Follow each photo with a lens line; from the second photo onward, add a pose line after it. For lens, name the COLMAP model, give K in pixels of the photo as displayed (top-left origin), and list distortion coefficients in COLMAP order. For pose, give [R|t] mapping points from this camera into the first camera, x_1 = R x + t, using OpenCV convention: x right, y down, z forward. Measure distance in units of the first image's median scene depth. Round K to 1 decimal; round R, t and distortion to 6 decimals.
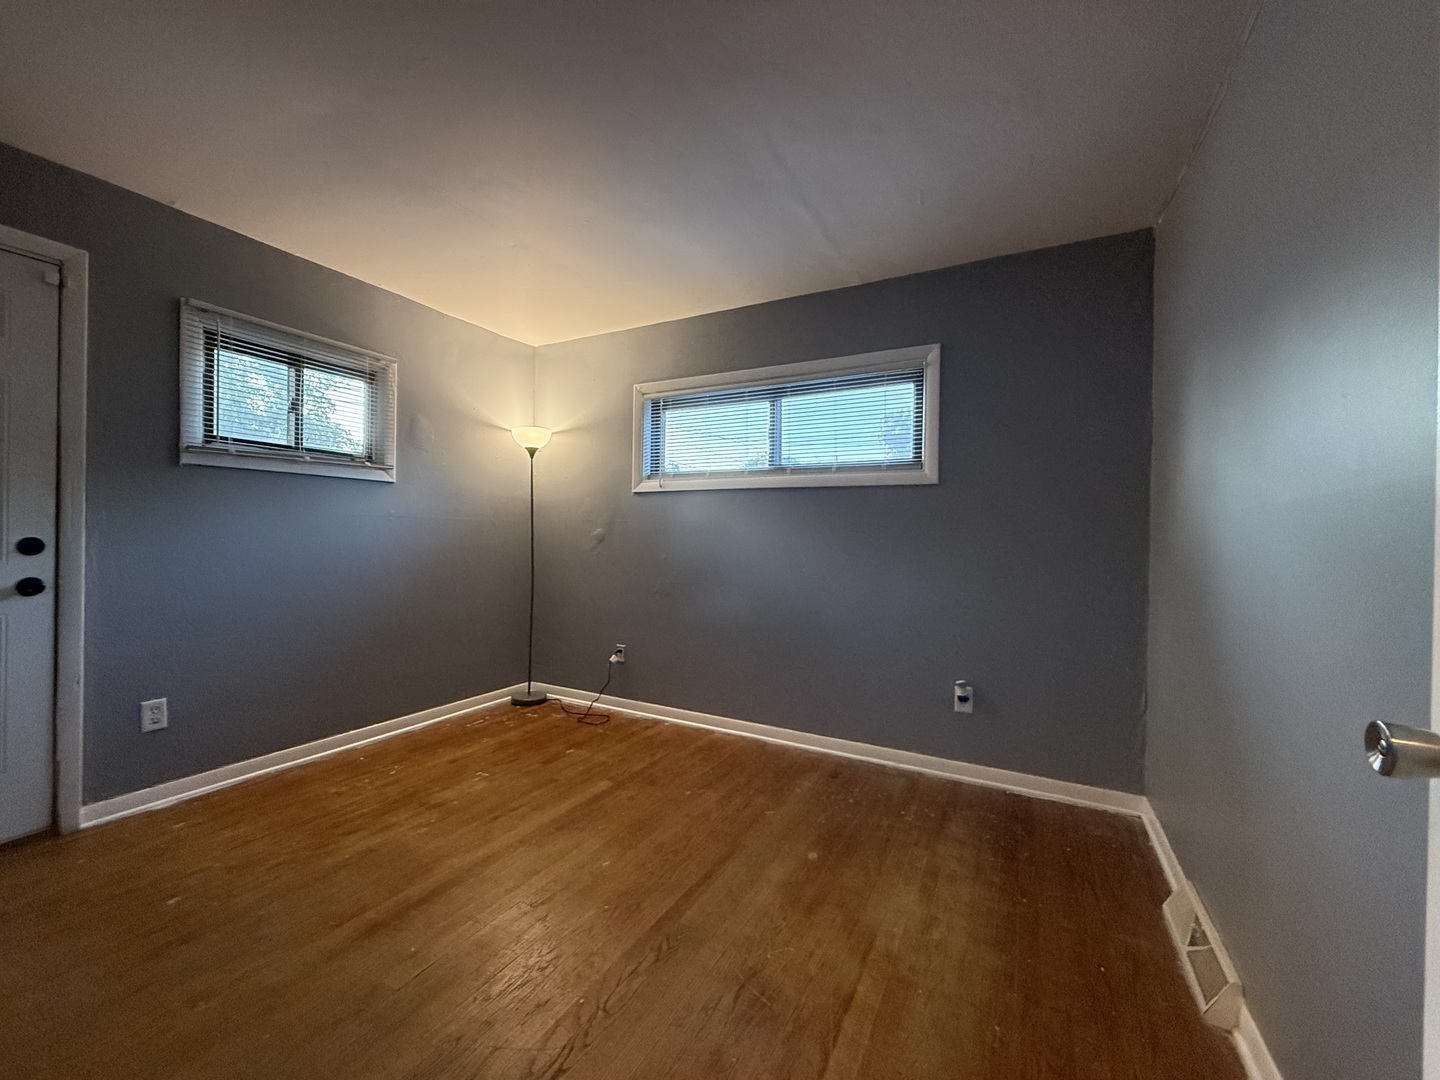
lens RADIAL K [[555.1, 0, 699.8], [0, 555.1, 542.8], [0, 0, 1]] dist [-0.001052, 0.000113]
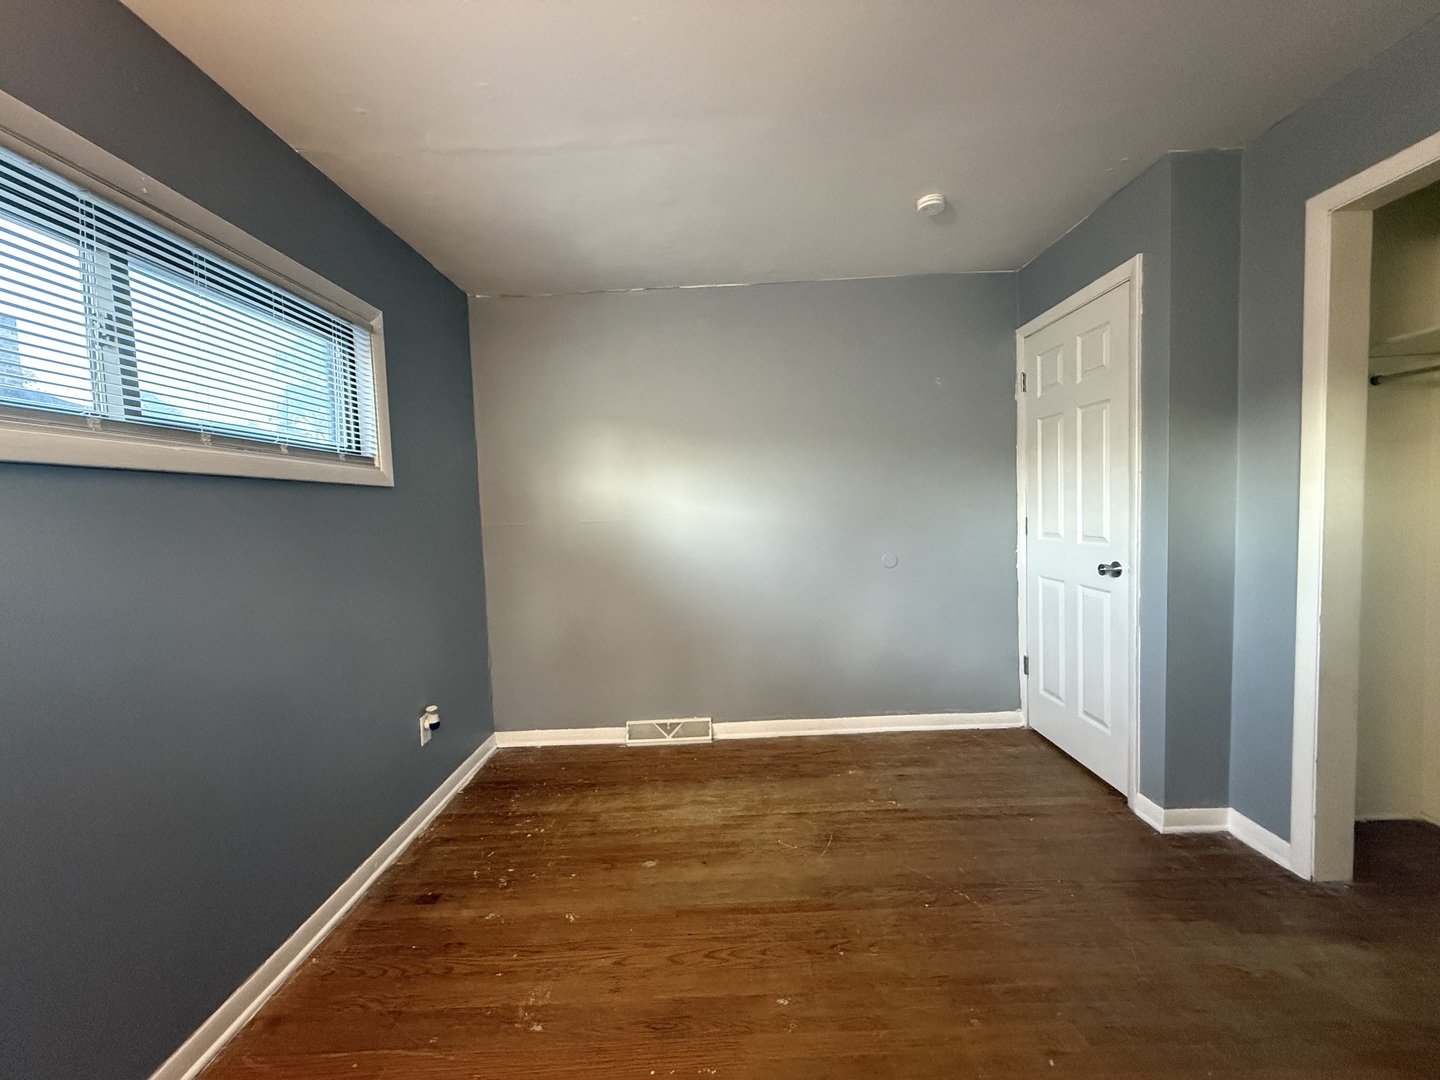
lens RADIAL K [[555.1, 0, 728.2], [0, 555.1, 547.2], [0, 0, 1]] dist [-0.001052, 0.000113]
pose [[-0.492443, -0.051015, 0.868848, -0.665258], [0.045216, 0.995433, 0.084074, -0.079623], [-0.869169, 0.080687, -0.487888, 1.237181]]
